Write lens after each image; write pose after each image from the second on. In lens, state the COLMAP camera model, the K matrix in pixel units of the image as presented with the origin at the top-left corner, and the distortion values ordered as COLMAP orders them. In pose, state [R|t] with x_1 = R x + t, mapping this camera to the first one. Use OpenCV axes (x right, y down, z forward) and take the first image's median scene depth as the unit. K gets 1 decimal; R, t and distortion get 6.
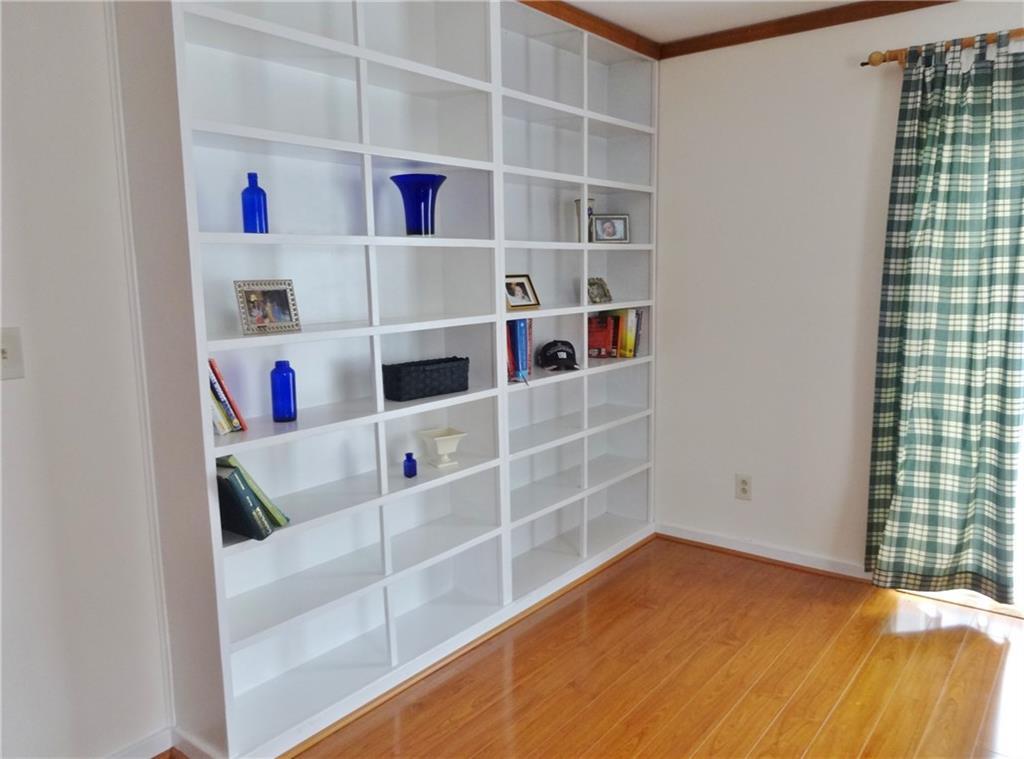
lens RADIAL K [[766.5, 0, 513.7], [0, 766.5, 377.4], [0, 0, 1]] dist [0.015479, -0.000404]
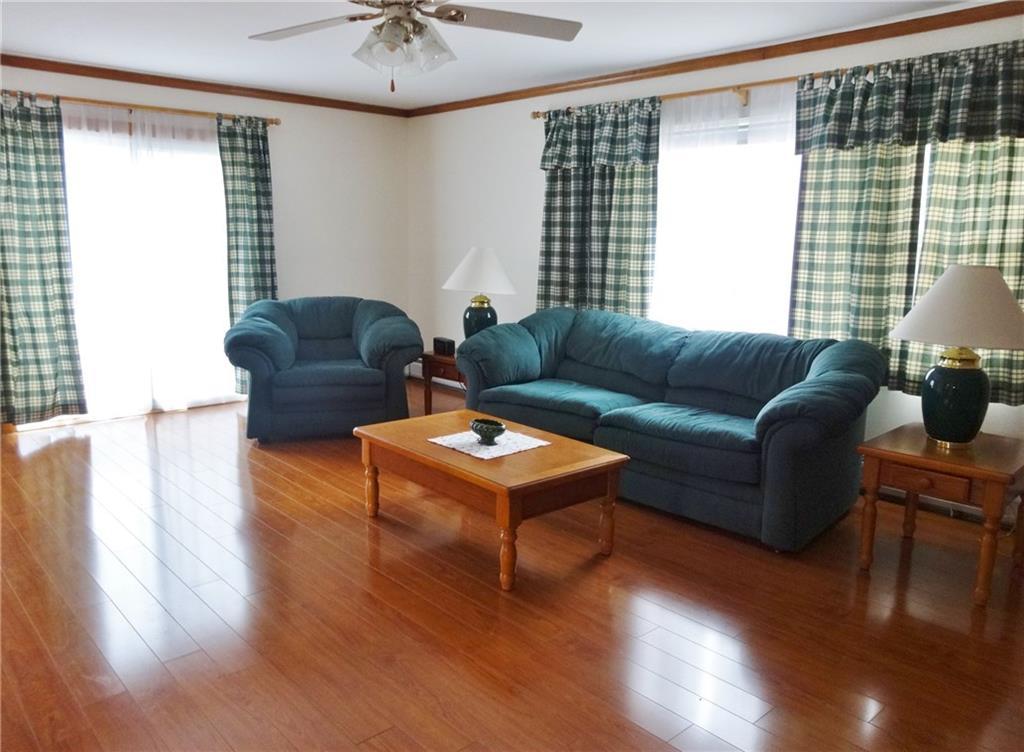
lens RADIAL K [[766.5, 0, 508.5], [0, 766.5, 383.7], [0, 0, 1]] dist [0.015479, -0.000404]
pose [[0.176888, -0.158750, 0.971344, -0.933402], [0.113201, 0.983639, 0.140145, 0.080215], [-0.977699, 0.085167, 0.191965, -0.331267]]
